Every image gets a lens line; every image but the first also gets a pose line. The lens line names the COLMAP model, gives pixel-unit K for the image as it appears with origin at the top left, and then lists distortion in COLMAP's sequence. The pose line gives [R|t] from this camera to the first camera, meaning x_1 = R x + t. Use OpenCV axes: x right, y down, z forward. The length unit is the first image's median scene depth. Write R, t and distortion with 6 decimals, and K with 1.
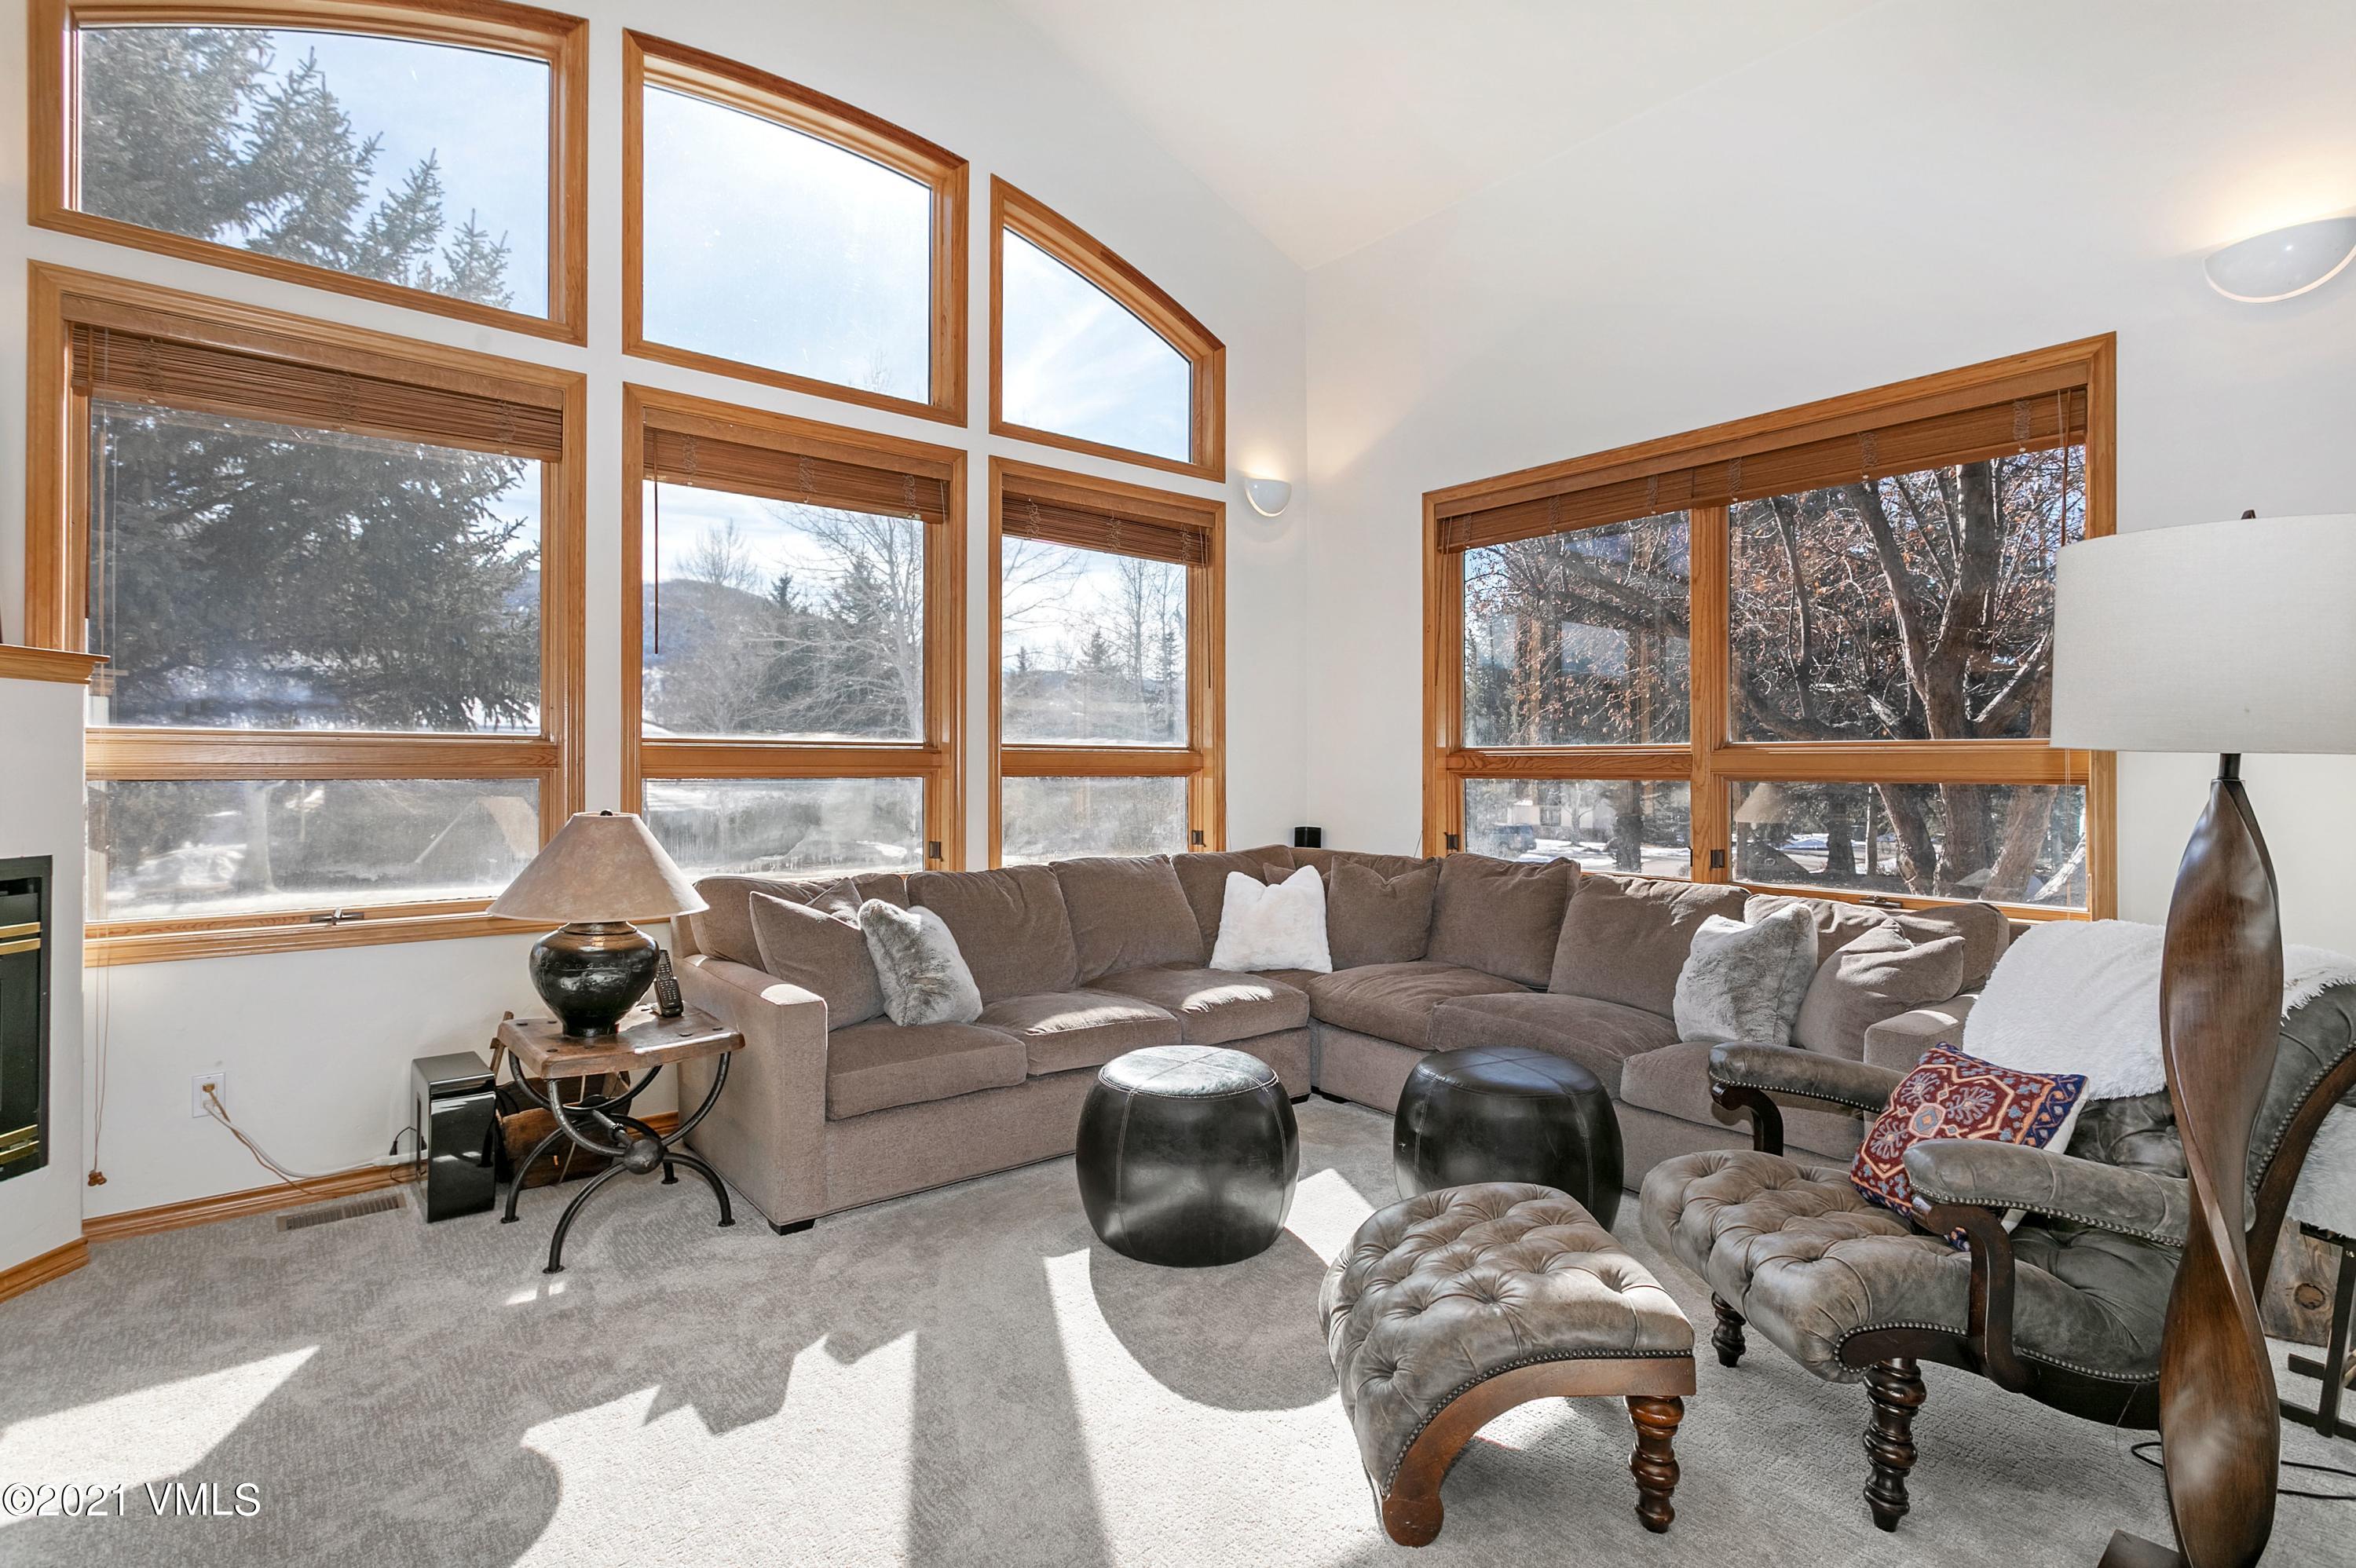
lens RADIAL K [[1112.1, 0, 1137.2], [0, 1112.1, 766.4], [0, 0, 1]] dist [0.005679, 0.000286]
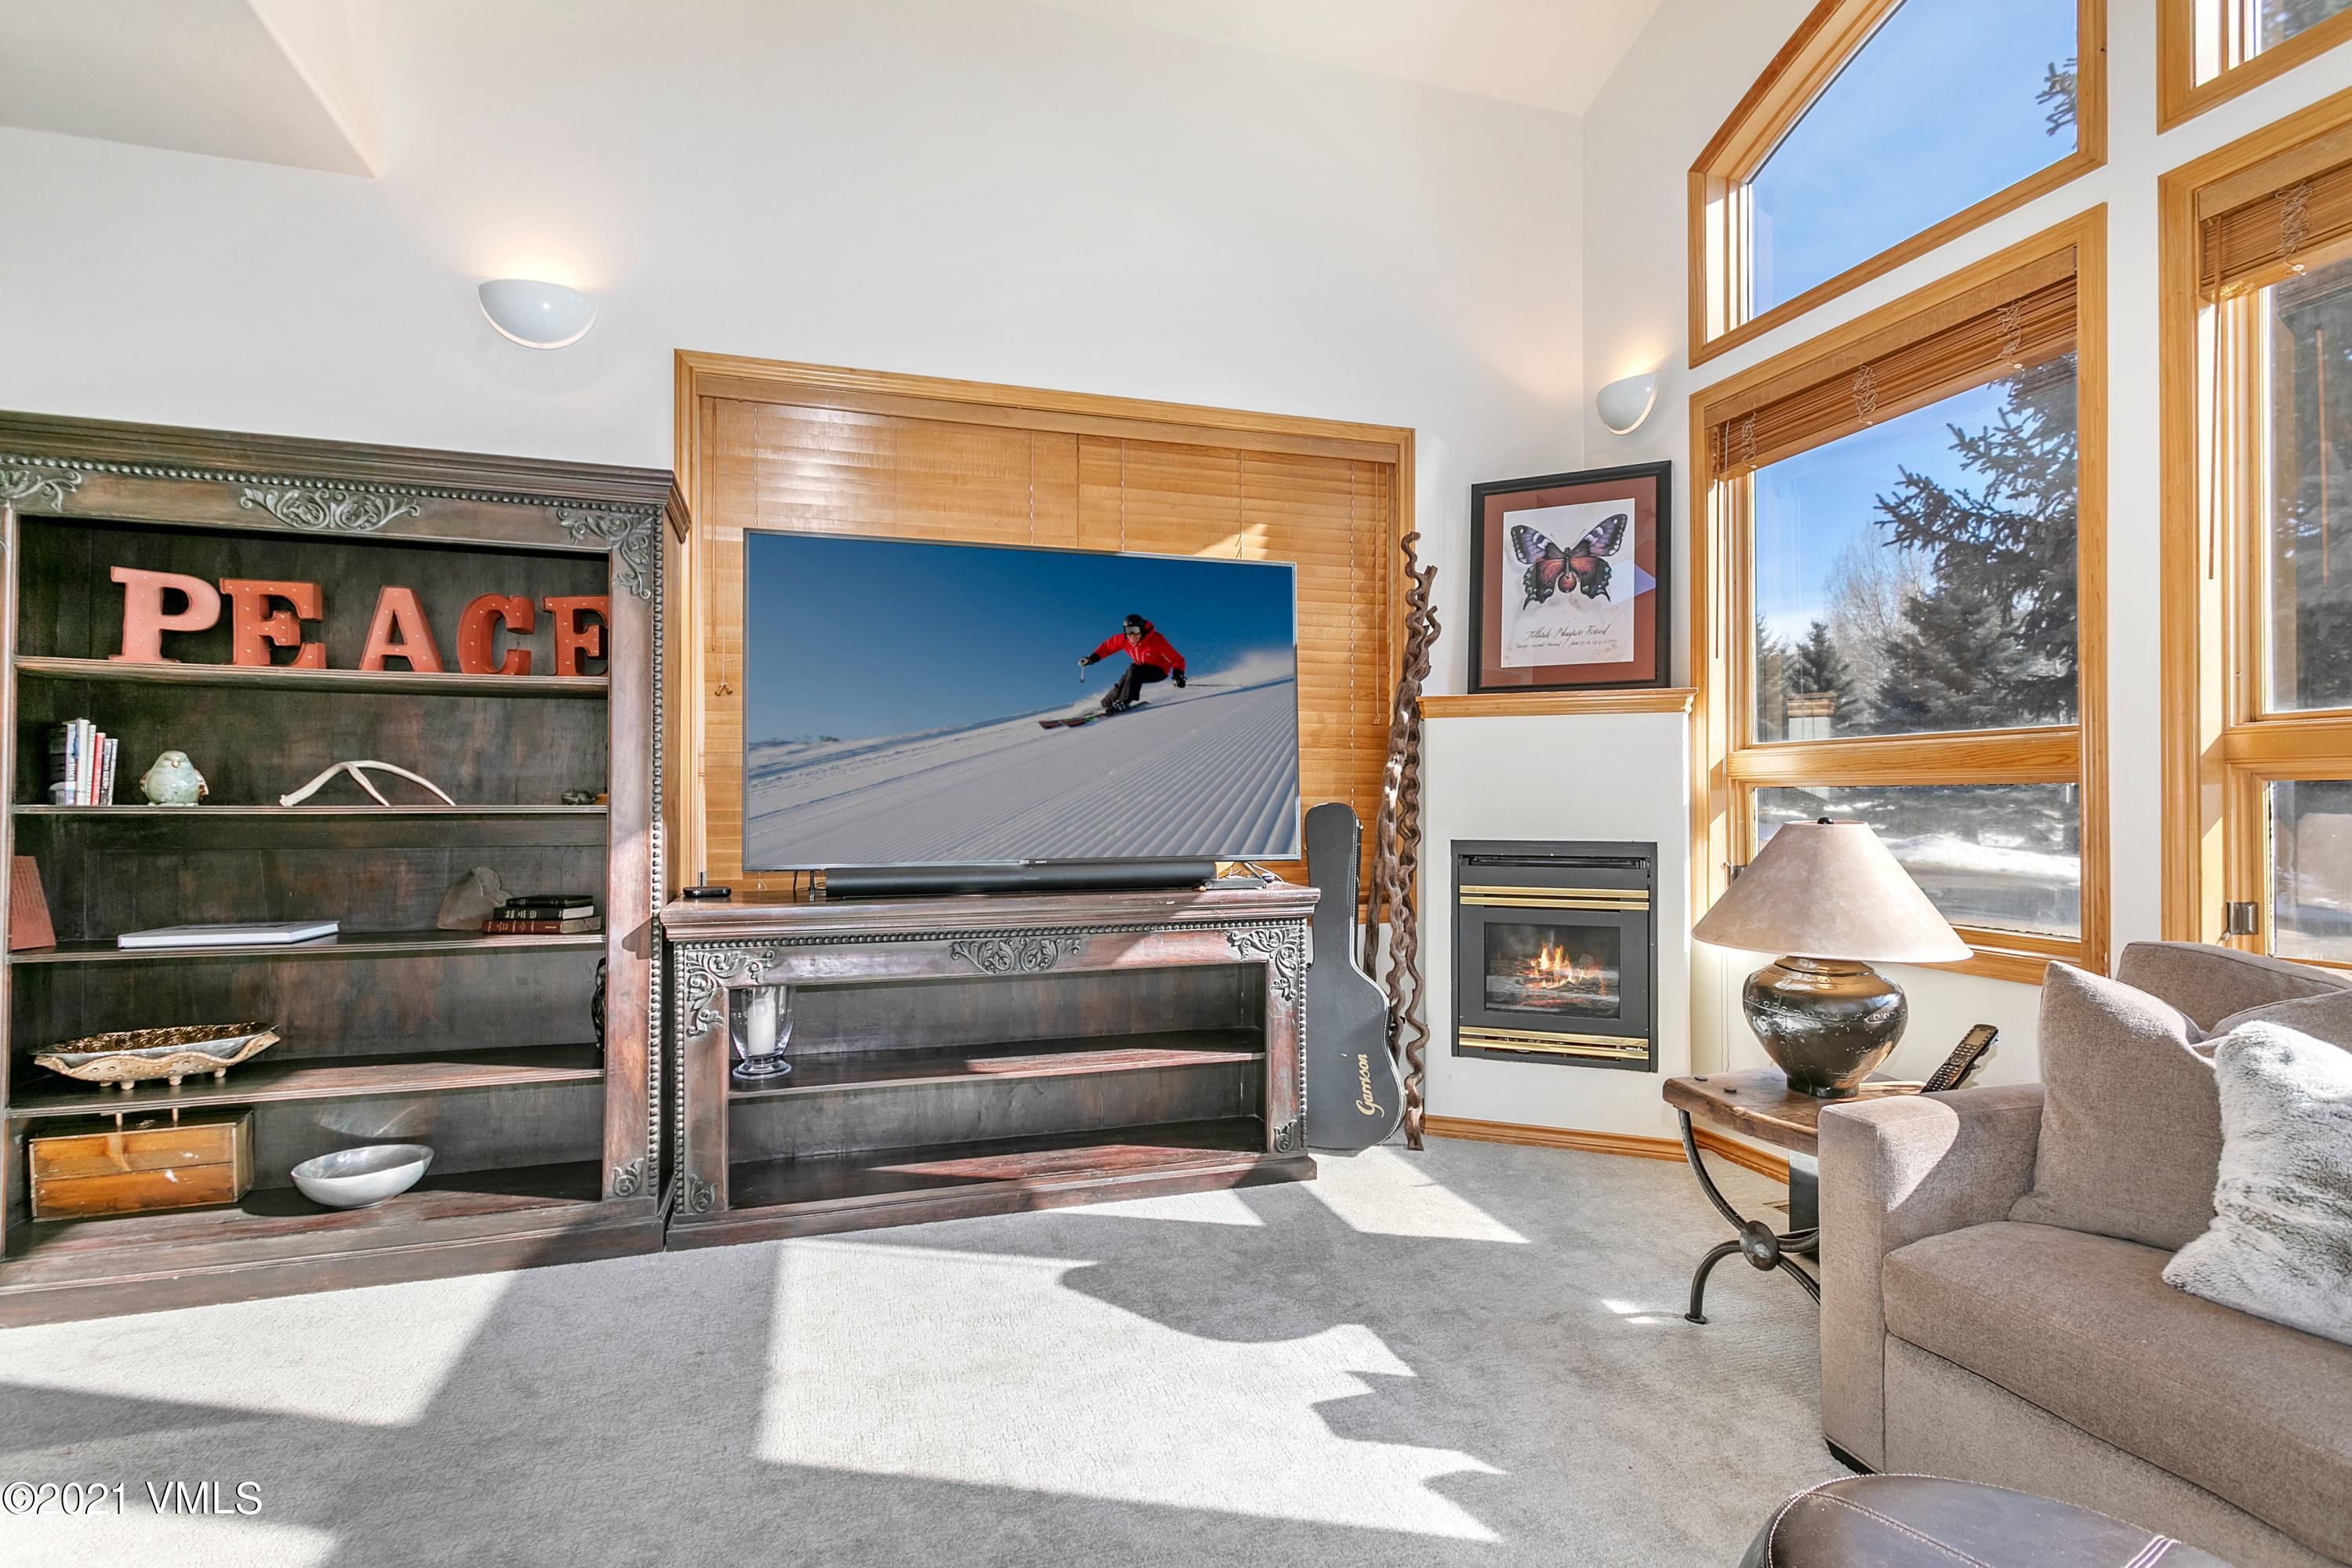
lens RADIAL K [[1146.7, 0, 1188.5], [0, 1146.7, 782.7], [0, 0, 1]] dist [0.005485, -0.002448]
pose [[-0.359346, -0.014753, -0.933088, 0.508670], [0.000944, 0.999869, -0.016172, 0.030572], [0.933204, -0.006692, -0.359285, 0.972765]]
